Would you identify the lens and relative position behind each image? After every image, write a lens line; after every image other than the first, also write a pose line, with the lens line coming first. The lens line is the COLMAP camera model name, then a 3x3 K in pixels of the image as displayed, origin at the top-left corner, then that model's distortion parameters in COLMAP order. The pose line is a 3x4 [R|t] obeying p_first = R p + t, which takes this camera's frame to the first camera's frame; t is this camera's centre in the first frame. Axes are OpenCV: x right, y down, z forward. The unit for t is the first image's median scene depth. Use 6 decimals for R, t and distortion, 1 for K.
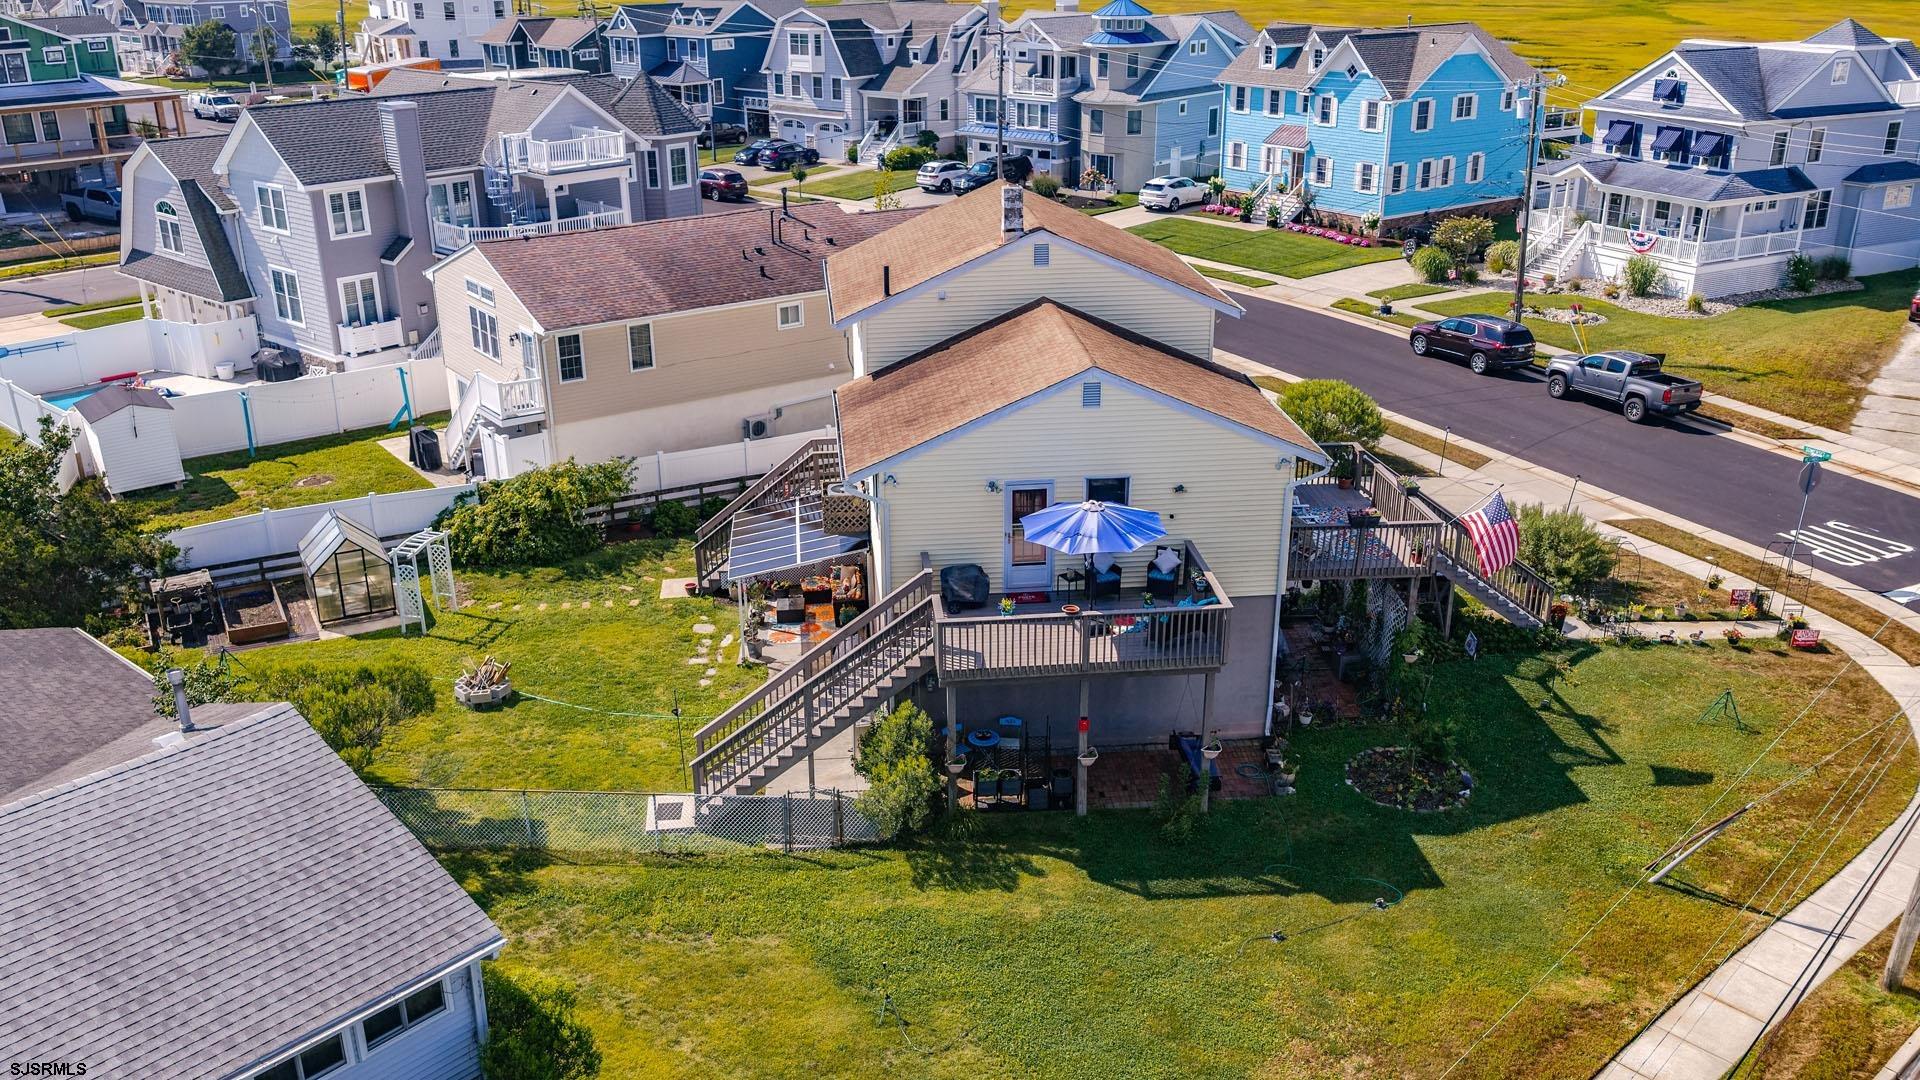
lens RADIAL K [[1592.0, 0, 963.5], [0, 1592.0, 550.0], [0, 0, 1]] dist [0.009300, -0.009495]
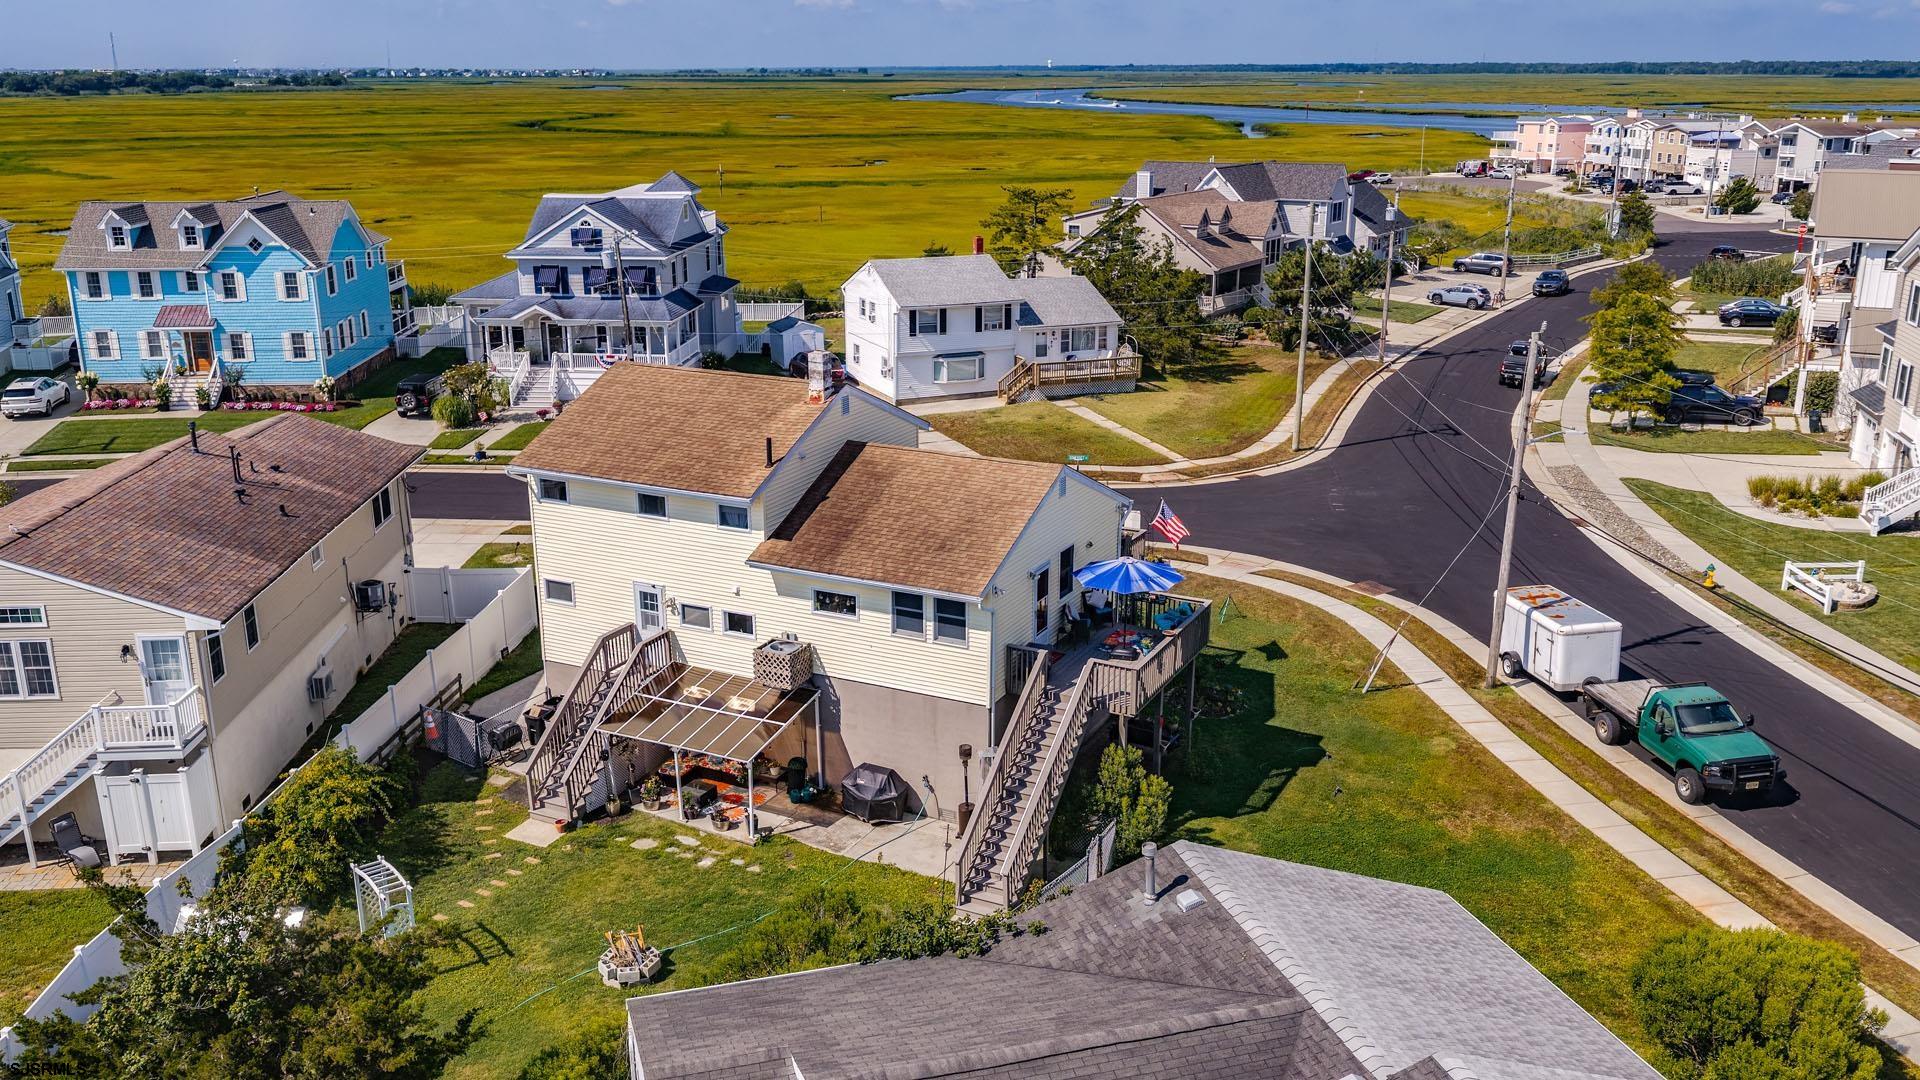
lens RADIAL K [[1592.0, 0, 963.5], [0, 1592.0, 550.0], [0, 0, 1]] dist [0.009300, -0.009495]
pose [[0.539911, -0.238938, 0.807097, -0.411251], [0.305885, 0.949004, 0.076326, -0.069403], [-0.784175, 0.205670, 0.585465, 0.128592]]
